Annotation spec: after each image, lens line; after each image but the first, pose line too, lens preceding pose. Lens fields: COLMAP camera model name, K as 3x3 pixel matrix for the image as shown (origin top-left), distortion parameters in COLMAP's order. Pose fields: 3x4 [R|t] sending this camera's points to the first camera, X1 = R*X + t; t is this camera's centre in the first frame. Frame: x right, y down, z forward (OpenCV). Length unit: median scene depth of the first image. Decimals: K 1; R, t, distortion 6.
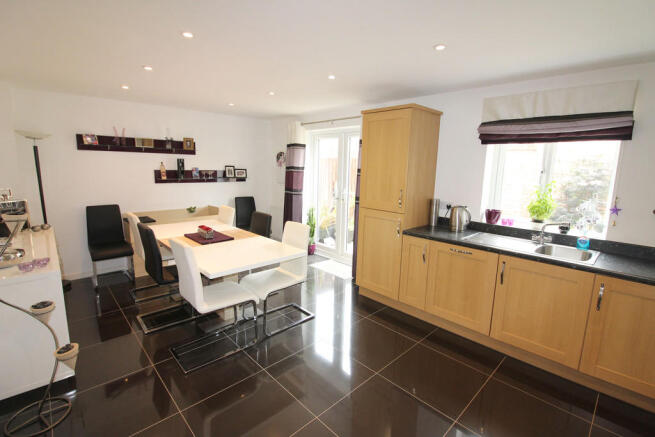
lens RADIAL K [[303.4, 0, 328.2], [0, 303.4, 215.5], [0, 0, 1]] dist [-0.012200, -0.005157]
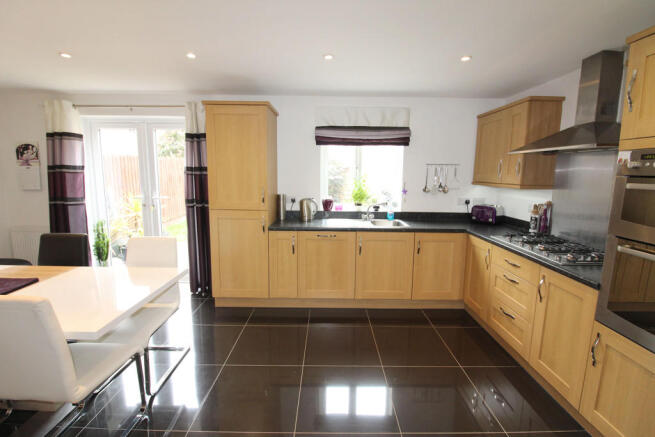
lens RADIAL K [[303.4, 0, 327.7], [0, 303.4, 215.3], [0, 0, 1]] dist [-0.012200, -0.005157]
pose [[0.689344, -0.116672, 0.714977, -0.229008], [0.119400, 0.991747, 0.046716, -0.008643], [-0.714527, 0.053165, 0.697585, 0.106380]]
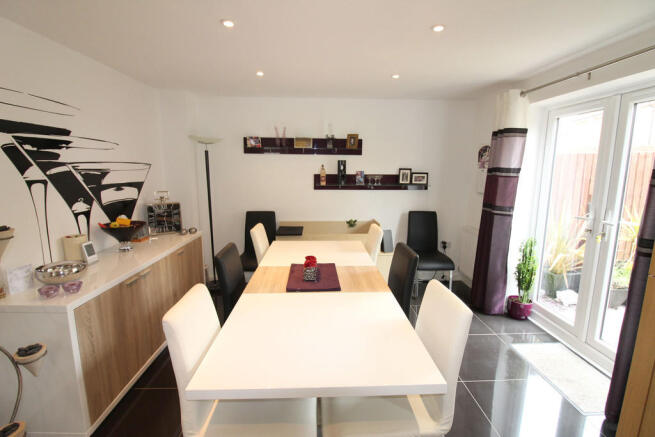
lens RADIAL K [[303.4, 0, 326.3], [0, 303.4, 215.6], [0, 0, 1]] dist [-0.012200, -0.005157]
pose [[0.750549, 0.084629, -0.655374, 0.028991], [-0.095903, 0.995215, 0.018684, -0.052429], [0.653819, 0.048829, 0.755074, 0.376677]]
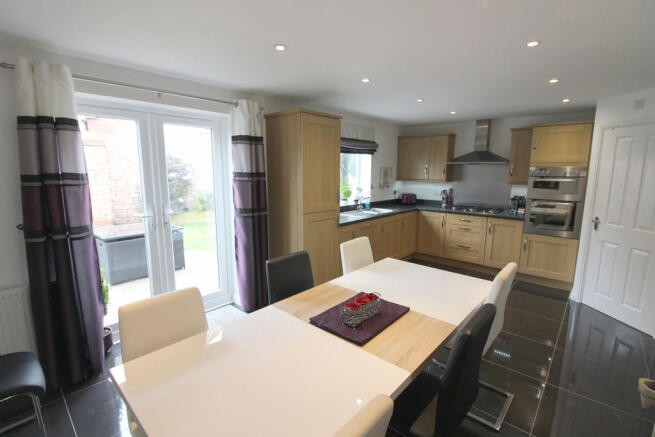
lens RADIAL K [[303.4, 0, 326.8], [0, 303.4, 218.8], [0, 0, 1]] dist [-0.012200, -0.005157]
pose [[-0.071182, -0.182463, 0.980633, -0.619520], [0.154438, 0.969255, 0.191556, -0.139641], [-0.985435, 0.165083, -0.040814, 0.756458]]
